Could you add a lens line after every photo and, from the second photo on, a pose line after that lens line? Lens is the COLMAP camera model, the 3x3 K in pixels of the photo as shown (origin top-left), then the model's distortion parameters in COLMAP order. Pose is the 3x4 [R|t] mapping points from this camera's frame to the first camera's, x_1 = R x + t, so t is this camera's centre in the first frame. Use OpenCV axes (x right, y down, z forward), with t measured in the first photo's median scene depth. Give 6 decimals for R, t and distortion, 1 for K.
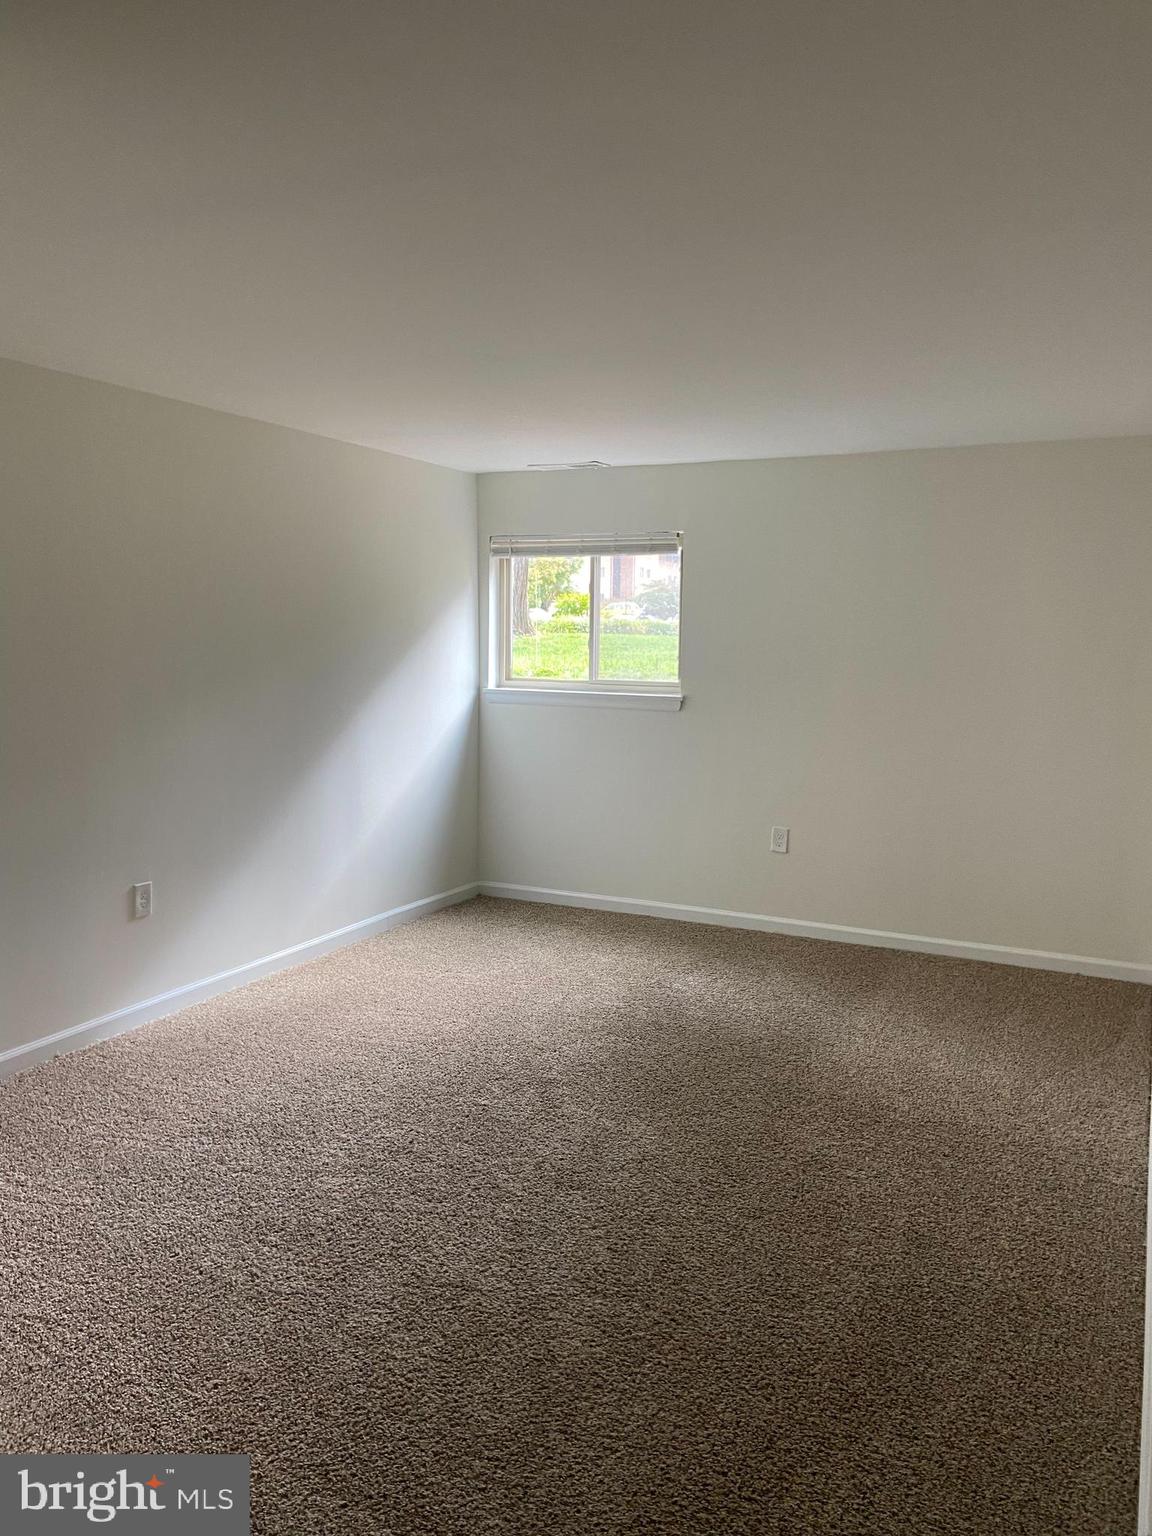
lens RADIAL K [[1169.9, 0, 599.8], [0, 1169.9, 768.6], [0, 0, 1]] dist [0.123900, -0.167834]
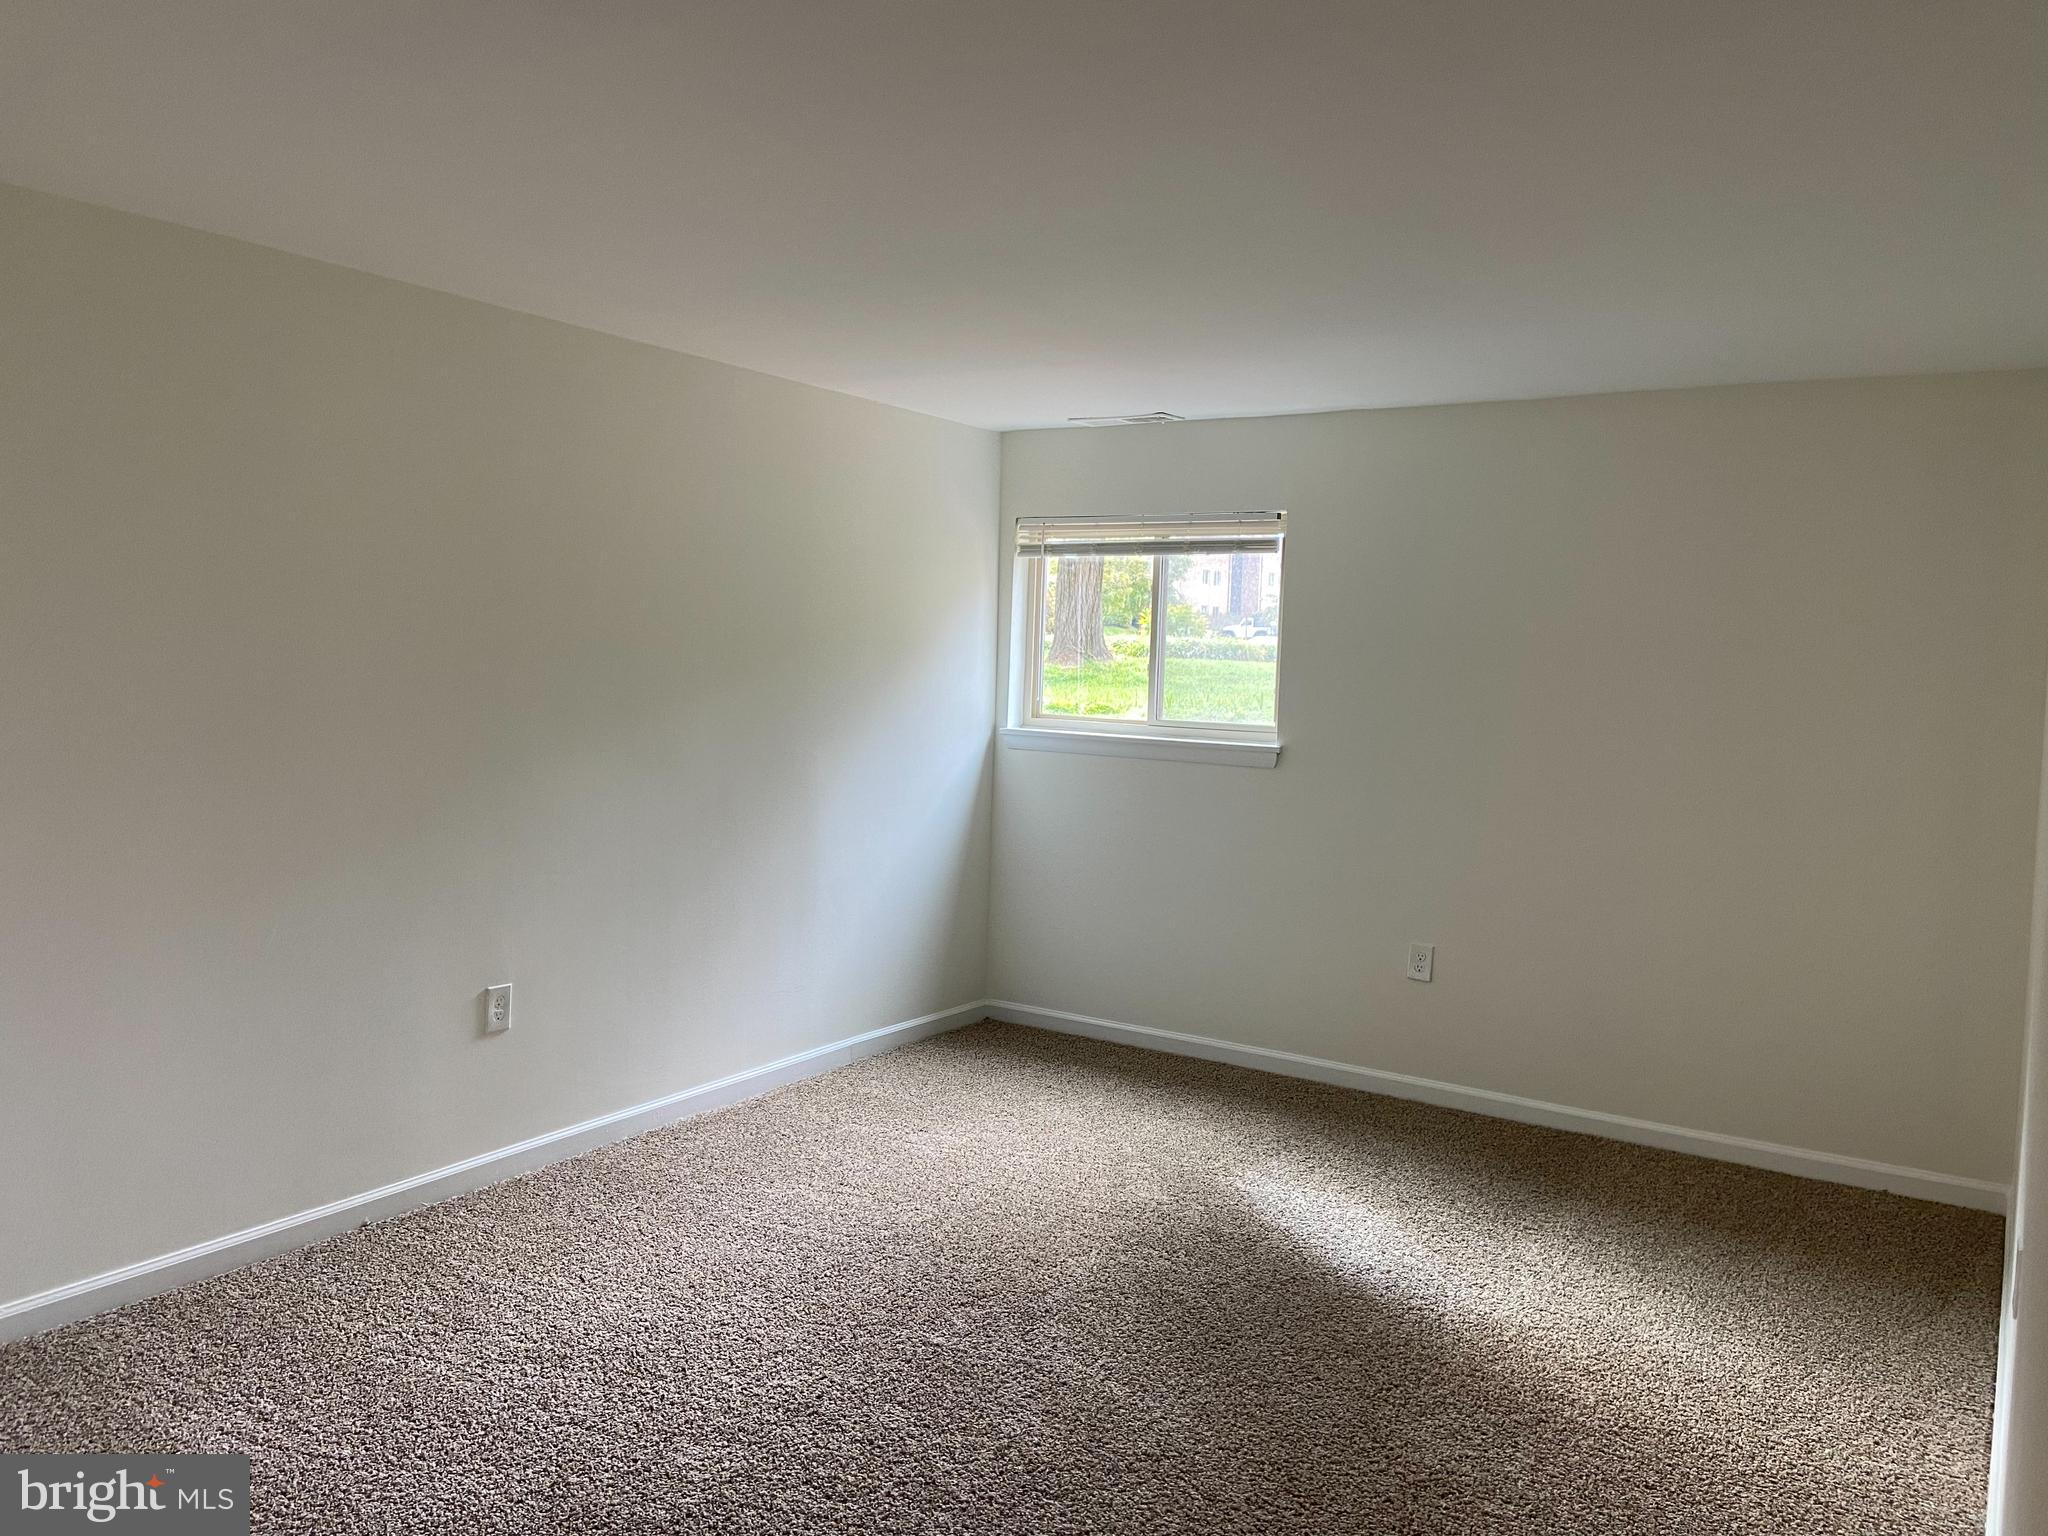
lens RADIAL K [[1559.9, 0, 1017.0], [0, 1559.9, 760.1], [0, 0, 1]] dist [0.123900, -0.167834]
pose [[0.991441, 0.028139, -0.127491, 0.048985], [-0.034509, 0.998250, -0.048031, -0.005455], [0.125916, 0.052020, 0.990676, 0.089962]]
